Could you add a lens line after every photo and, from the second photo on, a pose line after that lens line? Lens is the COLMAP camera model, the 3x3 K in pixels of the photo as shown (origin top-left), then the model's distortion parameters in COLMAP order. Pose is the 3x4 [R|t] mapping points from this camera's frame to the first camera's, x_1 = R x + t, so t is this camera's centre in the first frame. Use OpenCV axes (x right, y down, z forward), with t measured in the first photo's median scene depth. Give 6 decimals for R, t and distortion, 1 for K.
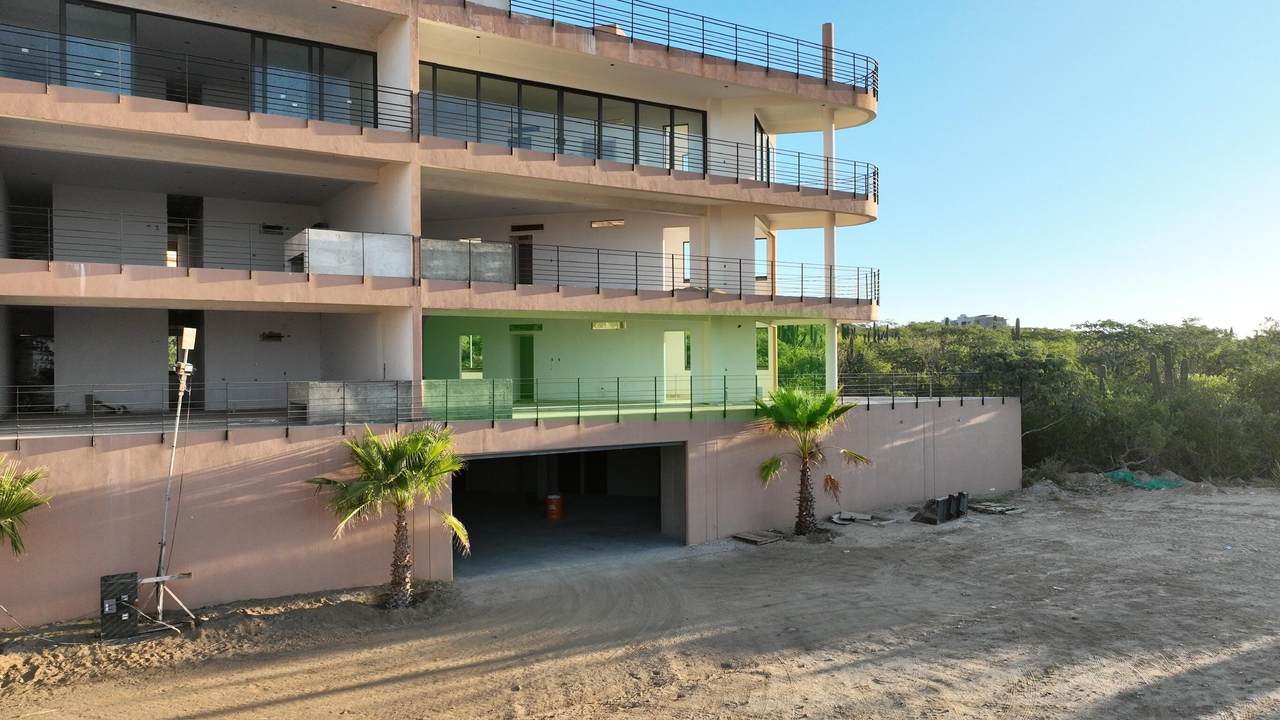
lens RADIAL K [[901.7, 0, 638.4], [0, 901.7, 359.8], [0, 0, 1]] dist [0.006108, -0.000096]
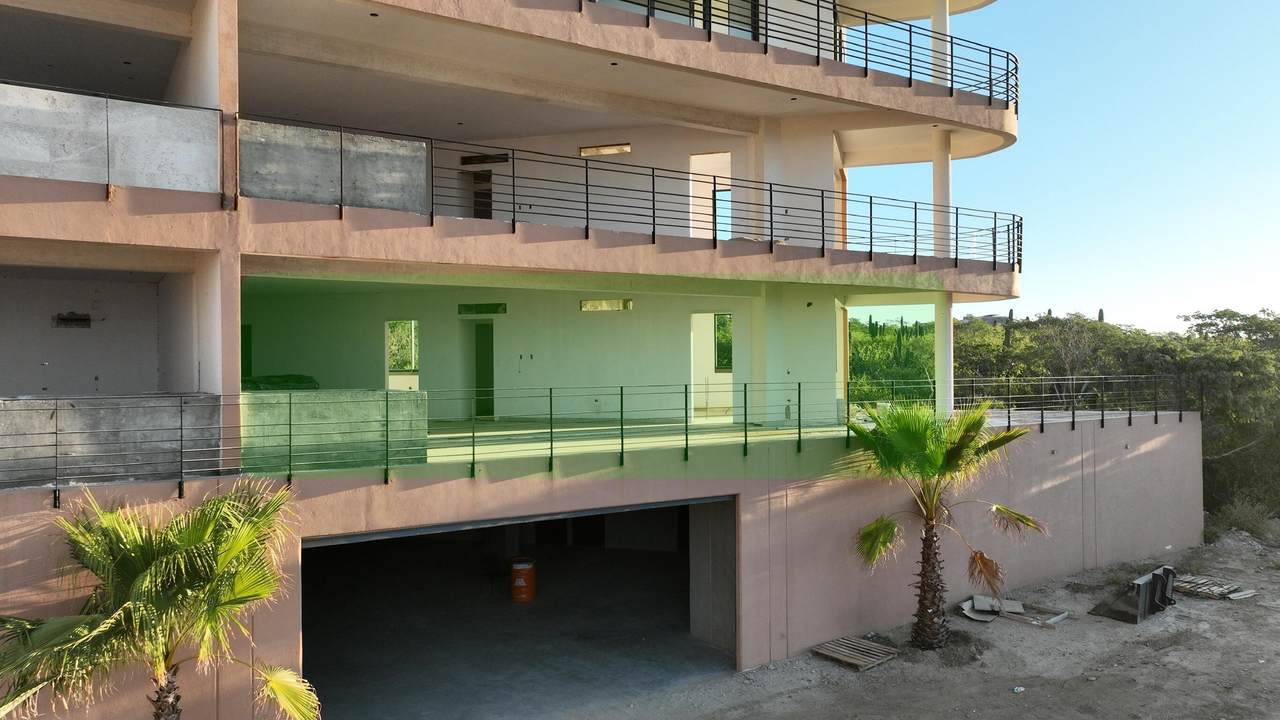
lens RADIAL K [[901.7, 0, 641.9], [0, 901.7, 360.8], [0, 0, 1]] dist [0.006108, -0.000096]
pose [[0.999990, 0.000141, 0.004406, -0.011271], [-0.000142, 1.000000, 0.000189, 0.002886], [-0.004406, -0.000190, 0.999990, 0.398318]]
